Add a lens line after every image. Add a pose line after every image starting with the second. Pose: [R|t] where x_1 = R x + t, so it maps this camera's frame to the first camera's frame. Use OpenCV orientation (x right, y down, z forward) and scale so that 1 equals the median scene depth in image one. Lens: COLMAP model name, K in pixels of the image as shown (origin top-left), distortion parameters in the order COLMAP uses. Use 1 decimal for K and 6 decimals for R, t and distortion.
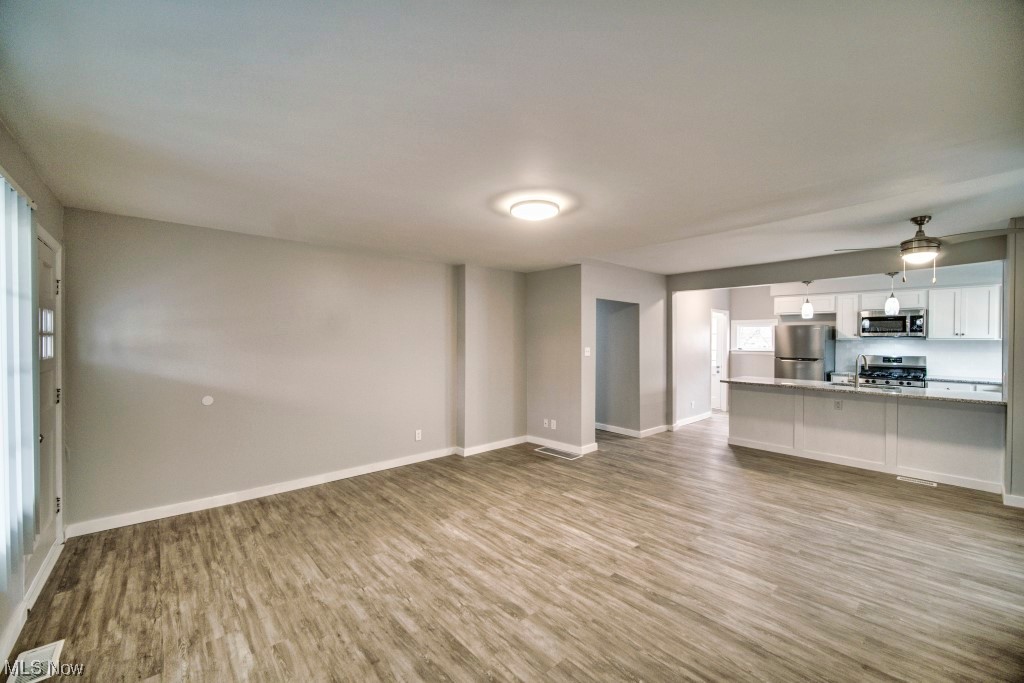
lens RADIAL K [[405.4, 0, 509.4], [0, 405.4, 339.6], [0, 0, 1]] dist [-0.000769, -0.000659]
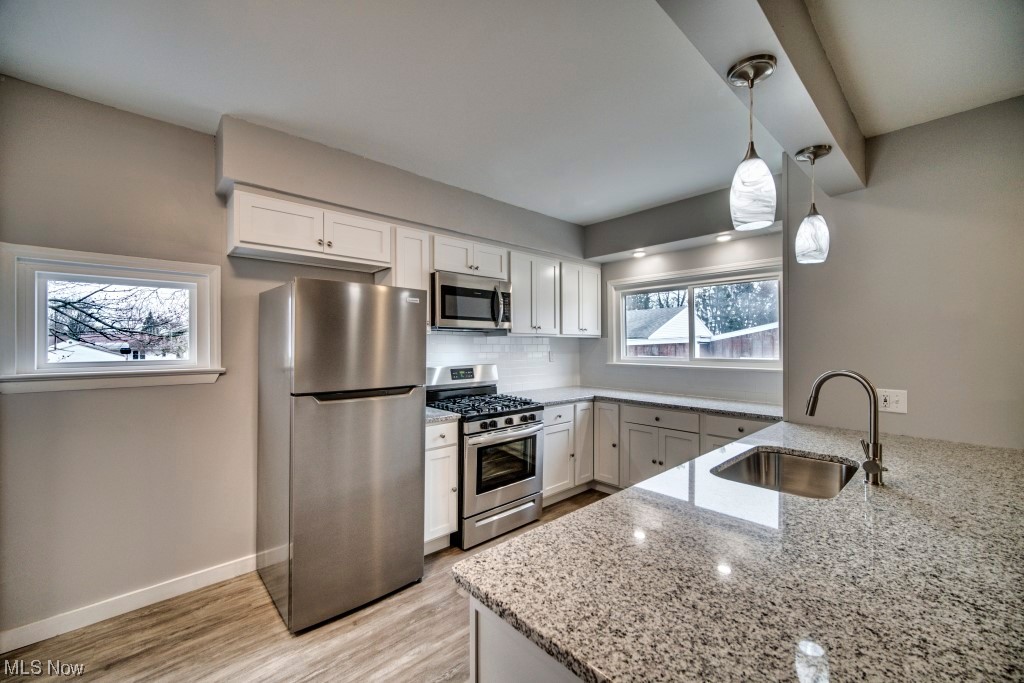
lens RADIAL K [[405.4, 0, 511.4], [0, 405.4, 344.0], [0, 0, 1]] dist [-0.000769, -0.000659]
pose [[-0.024138, -0.000556, 0.999708, 0.801713], [0.000899, 0.999999, 0.000578, 0.021867], [-0.999708, 0.000913, -0.024137, 1.809515]]
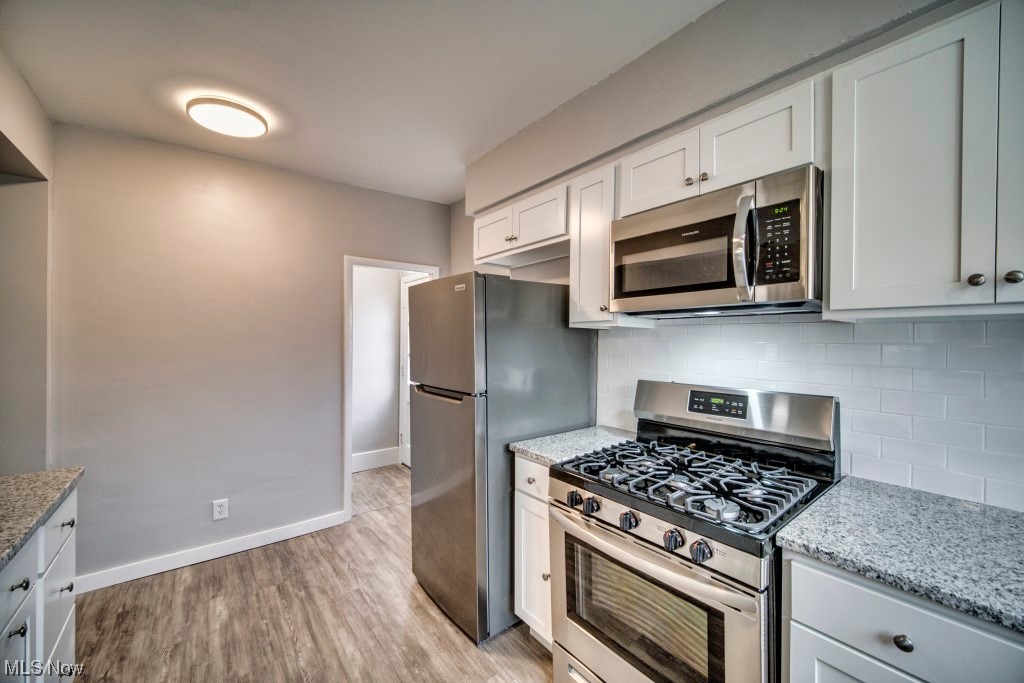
lens RADIAL K [[405.4, 0, 515.1], [0, 405.4, 343.9], [0, 0, 1]] dist [-0.000769, -0.000659]
pose [[0.998588, 0.005550, -0.052828, 1.591170], [-0.004986, 0.999929, 0.010803, 0.020244], [0.052884, -0.010524, 0.998545, 1.409097]]
